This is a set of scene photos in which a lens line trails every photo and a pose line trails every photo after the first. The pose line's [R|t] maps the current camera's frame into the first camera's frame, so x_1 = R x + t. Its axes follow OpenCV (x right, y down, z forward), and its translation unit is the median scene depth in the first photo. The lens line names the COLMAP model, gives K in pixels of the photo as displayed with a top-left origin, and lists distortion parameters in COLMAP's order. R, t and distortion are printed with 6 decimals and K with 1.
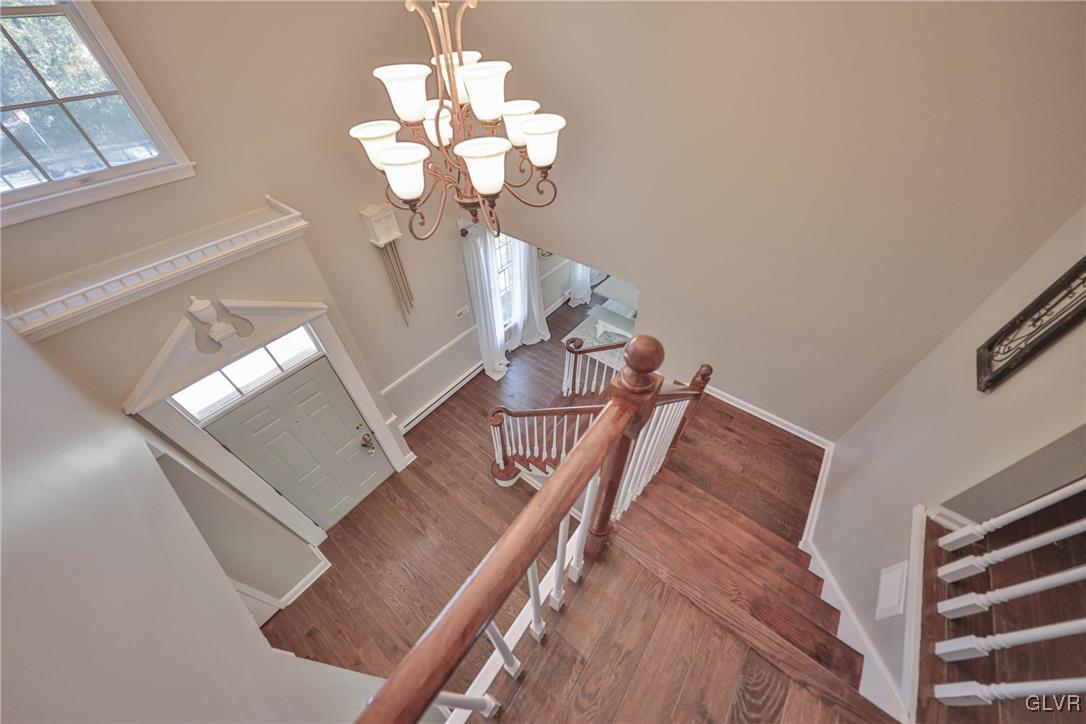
lens RADIAL K [[377.4, 0, 545.9], [0, 377.4, 354.5], [0, 0, 1]] dist [-0.000356, -0.000349]
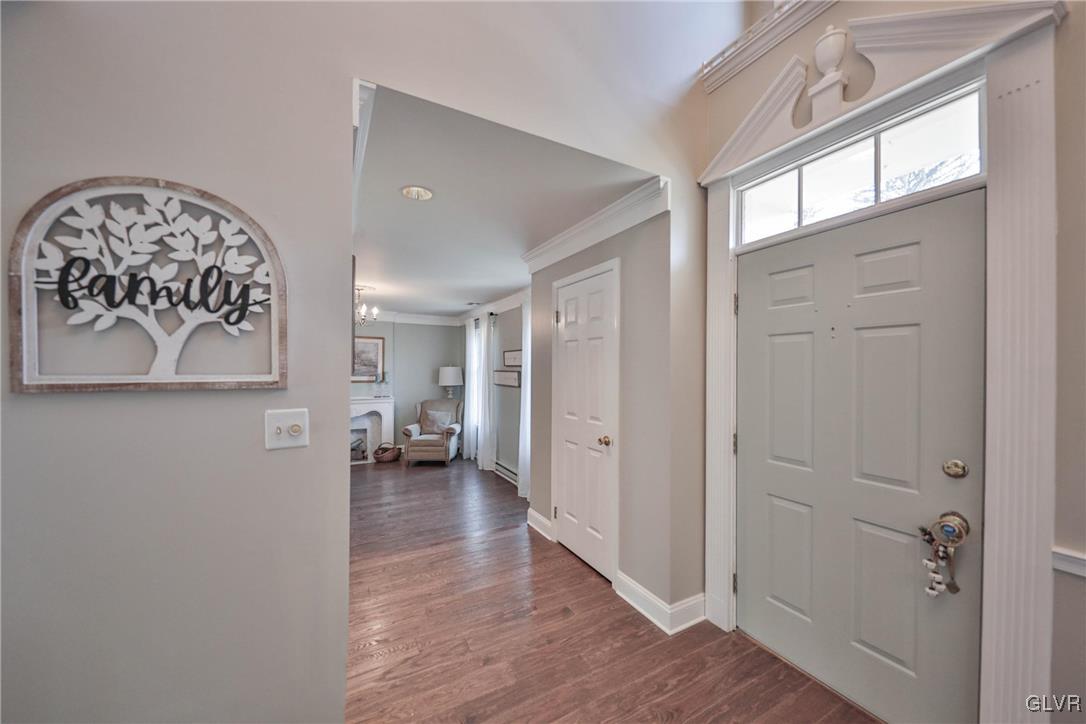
lens RADIAL K [[391.0, 0, 539.8], [0, 391.0, 370.3], [0, 0, 1]] dist [-0.001496, -0.000265]
pose [[-0.409767, 0.003408, -0.912184, -0.016063], [-0.654190, 0.695802, 0.296472, 0.325426], [0.635709, 0.718226, -0.282887, 0.955694]]
